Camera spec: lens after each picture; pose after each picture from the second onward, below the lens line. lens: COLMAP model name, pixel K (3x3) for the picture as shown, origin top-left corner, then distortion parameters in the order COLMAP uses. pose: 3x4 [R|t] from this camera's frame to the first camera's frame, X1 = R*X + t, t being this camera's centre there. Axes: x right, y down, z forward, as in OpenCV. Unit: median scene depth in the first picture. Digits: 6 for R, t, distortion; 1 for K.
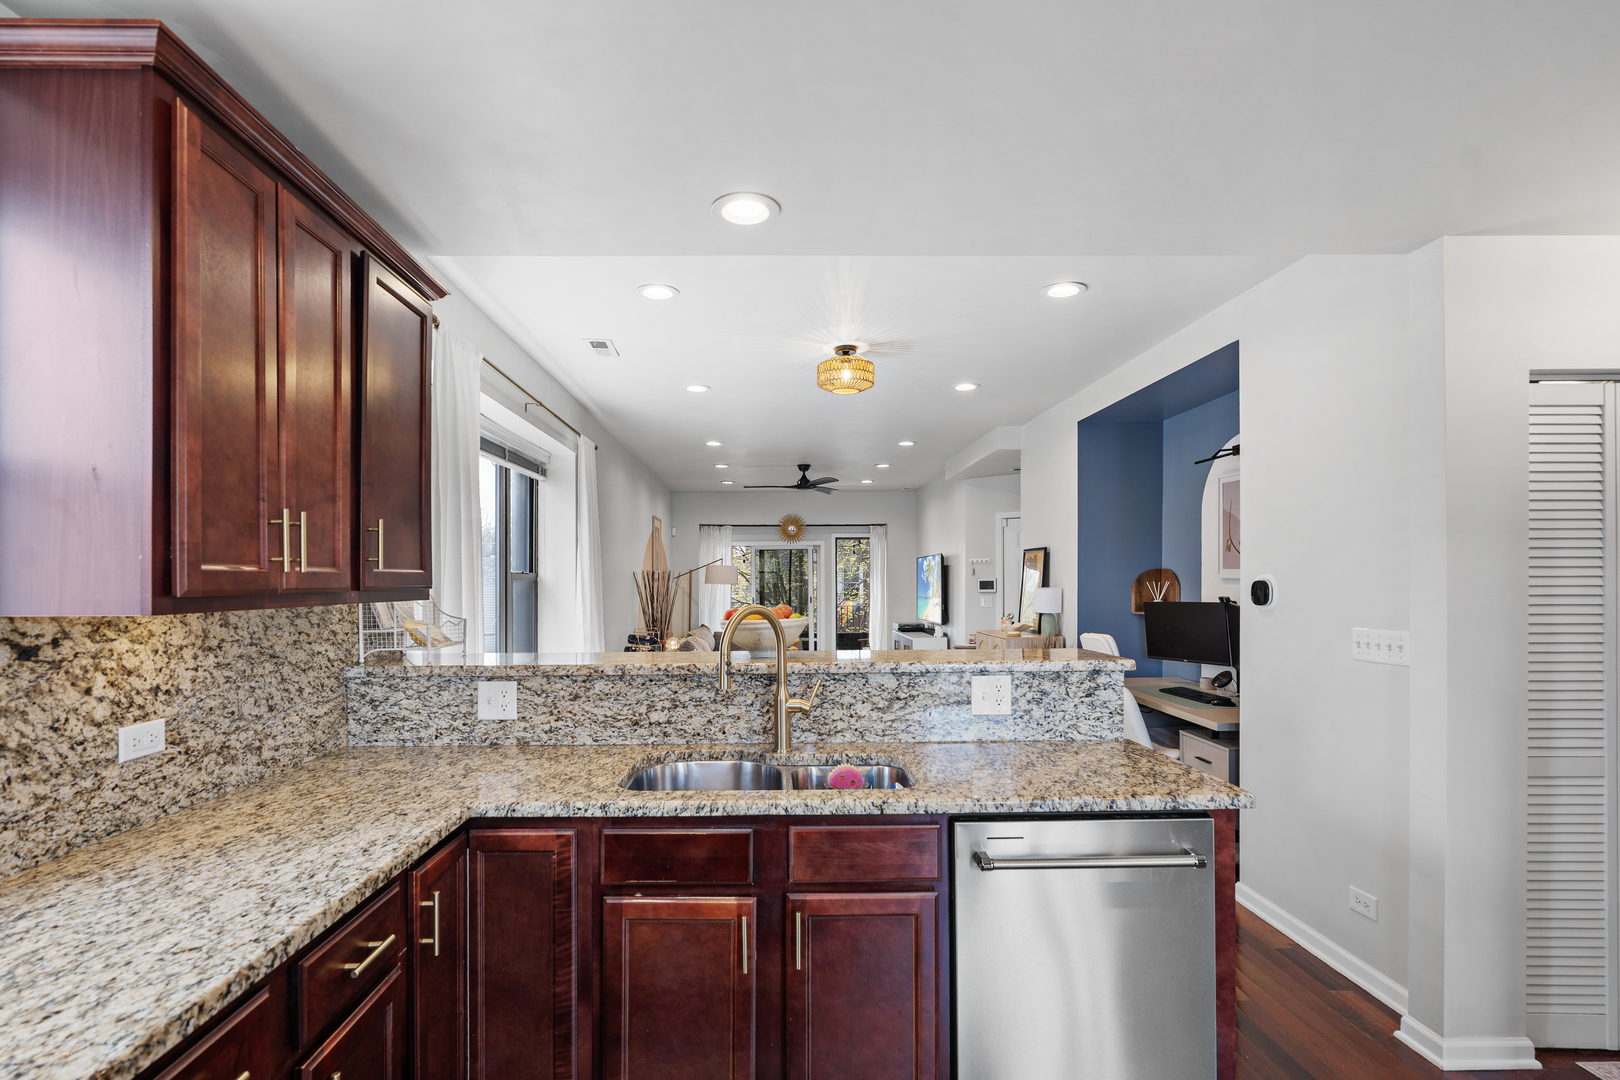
lens RADIAL K [[772.1, 0, 777.6], [0, 772.1, 576.6], [0, 0, 1]] dist [-0.000623, 0.000619]
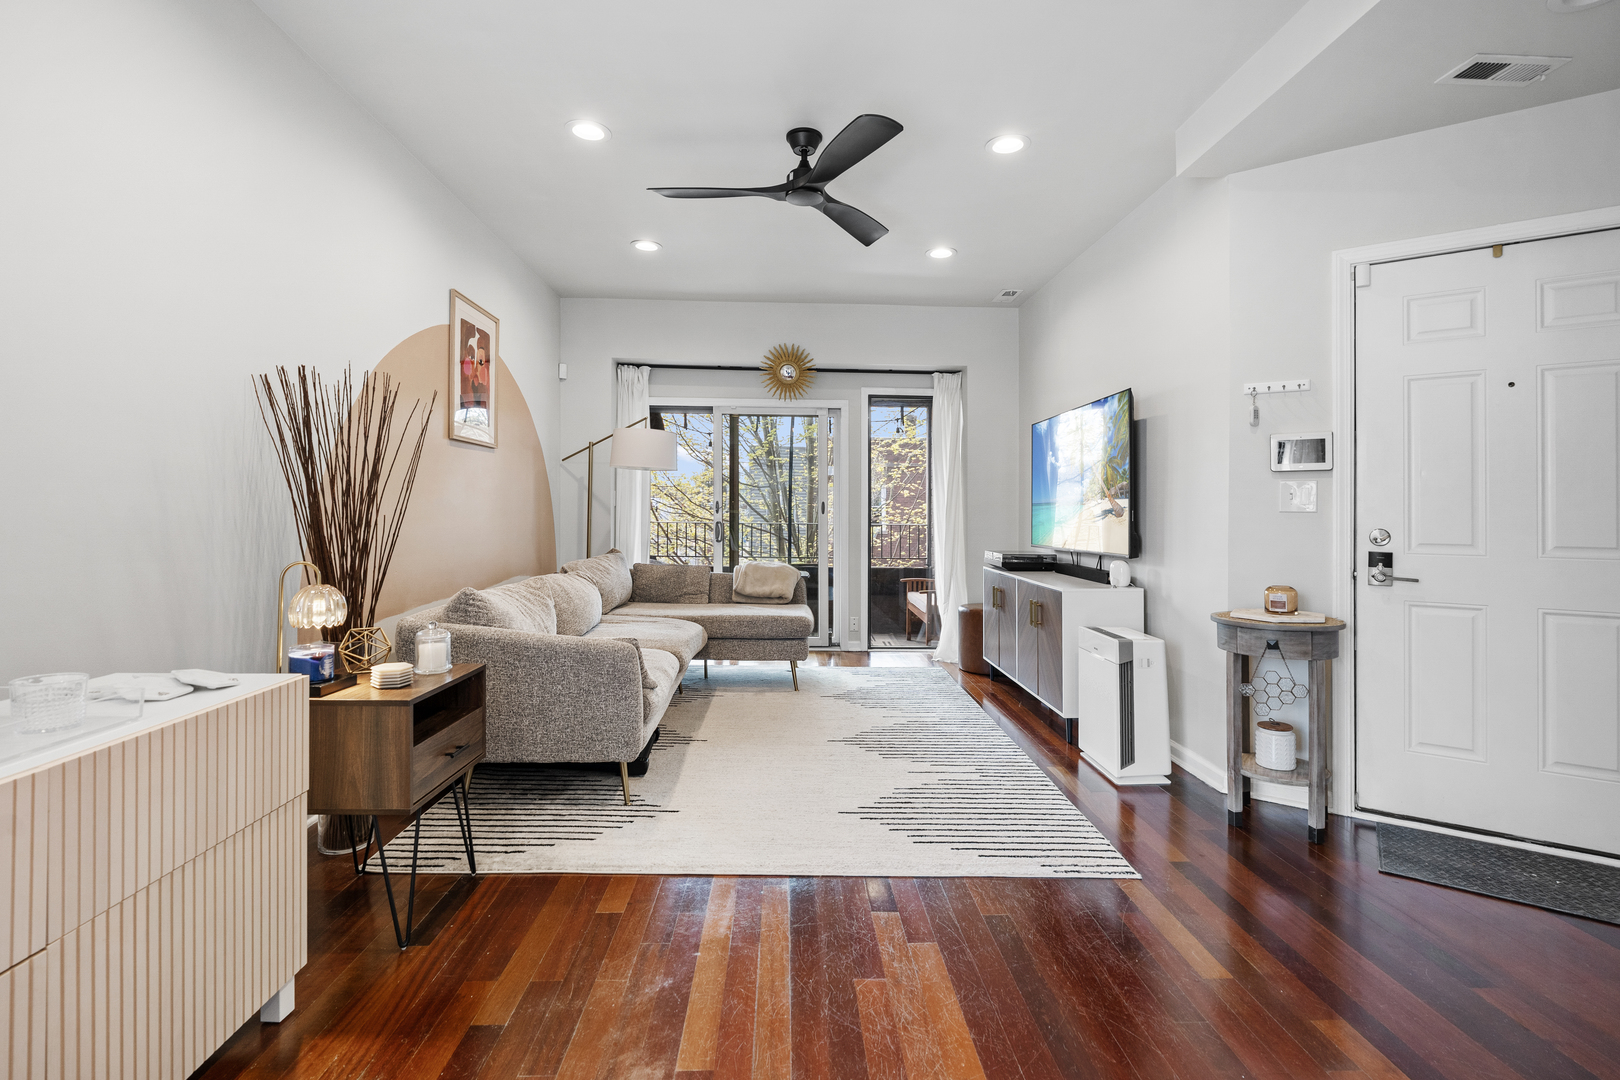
lens RADIAL K [[749.4, 0, 802.6], [0, 749.4, 524.3], [0, 0, 1]] dist [-0.000278, 0.000521]
pose [[0.999715, 0.022174, 0.008894, 0.154917], [-0.022351, 0.999543, 0.020332, 0.189567], [-0.008439, -0.020525, 0.999754, 2.852414]]
